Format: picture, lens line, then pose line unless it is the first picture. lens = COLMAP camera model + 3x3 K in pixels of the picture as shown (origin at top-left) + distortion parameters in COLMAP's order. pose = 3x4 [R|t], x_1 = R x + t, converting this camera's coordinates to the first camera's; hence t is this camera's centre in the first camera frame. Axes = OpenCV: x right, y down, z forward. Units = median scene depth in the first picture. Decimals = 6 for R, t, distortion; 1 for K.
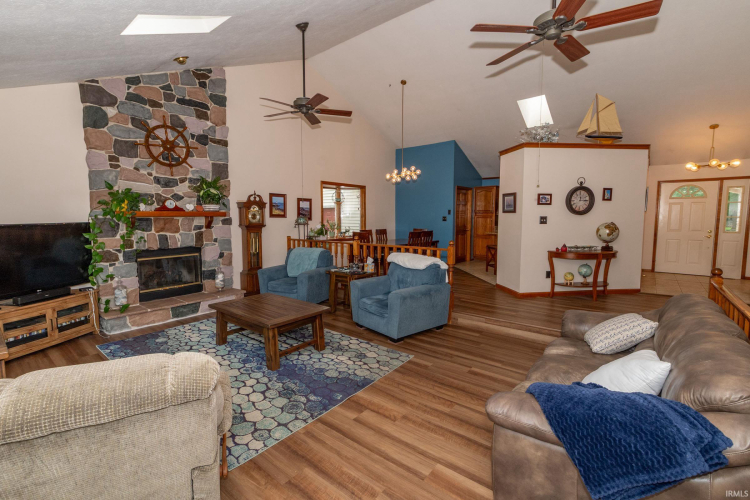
lens RADIAL K [[340.6, 0, 371.3], [0, 340.6, 245.5], [0, 0, 1]] dist [-0.002960, -0.000204]
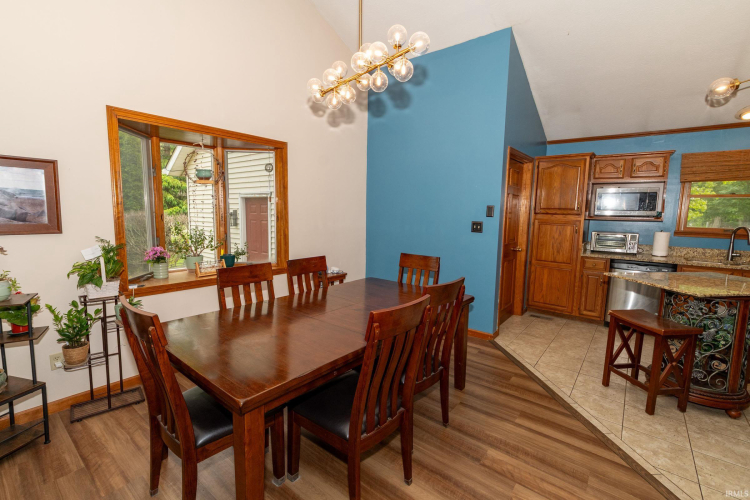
lens RADIAL K [[340.6, 0, 373.4], [0, 340.6, 246.0], [0, 0, 1]] dist [-0.002960, -0.000204]
pose [[0.999729, 0.023172, -0.002404, 0.151773], [-0.023104, 0.999419, 0.025060, -0.111014], [0.002983, -0.024998, 0.999683, 1.020136]]
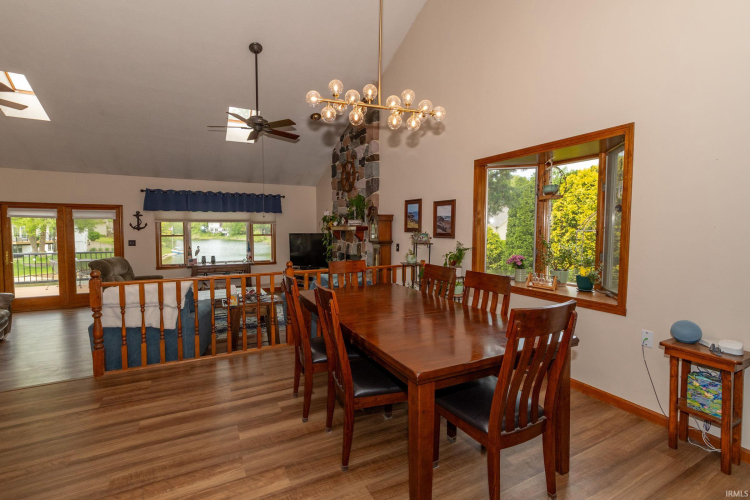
lens RADIAL K [[340.6, 0, 373.3], [0, 340.6, 253.2], [0, 0, 1]] dist [-0.002960, -0.000204]
pose [[-0.404893, 0.070836, -0.911616, 0.580393], [-0.073147, 0.991290, 0.109515, -0.149429], [0.911434, 0.111024, -0.396185, 1.630727]]
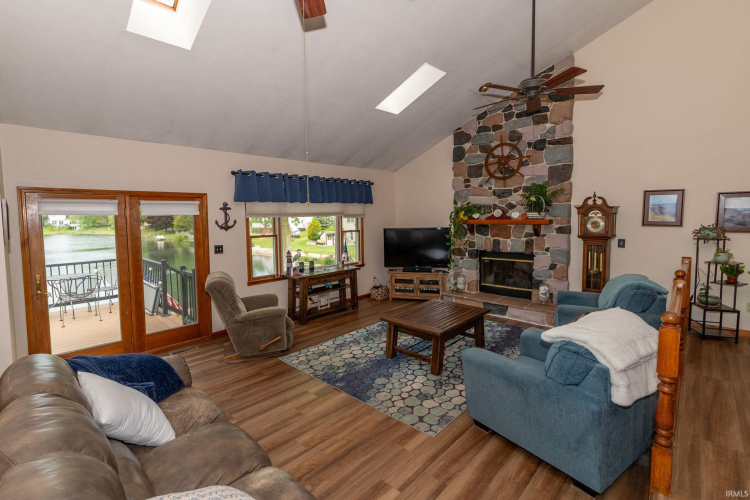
lens RADIAL K [[340.6, 0, 346.7], [0, 340.6, 240.8], [0, 0, 1]] dist [-0.002960, -0.000204]
pose [[-0.128577, 0.078882, -0.988557, 0.597990], [-0.065143, 0.994007, 0.087790, -0.096044], [0.989558, 0.075686, -0.122667, 0.643749]]
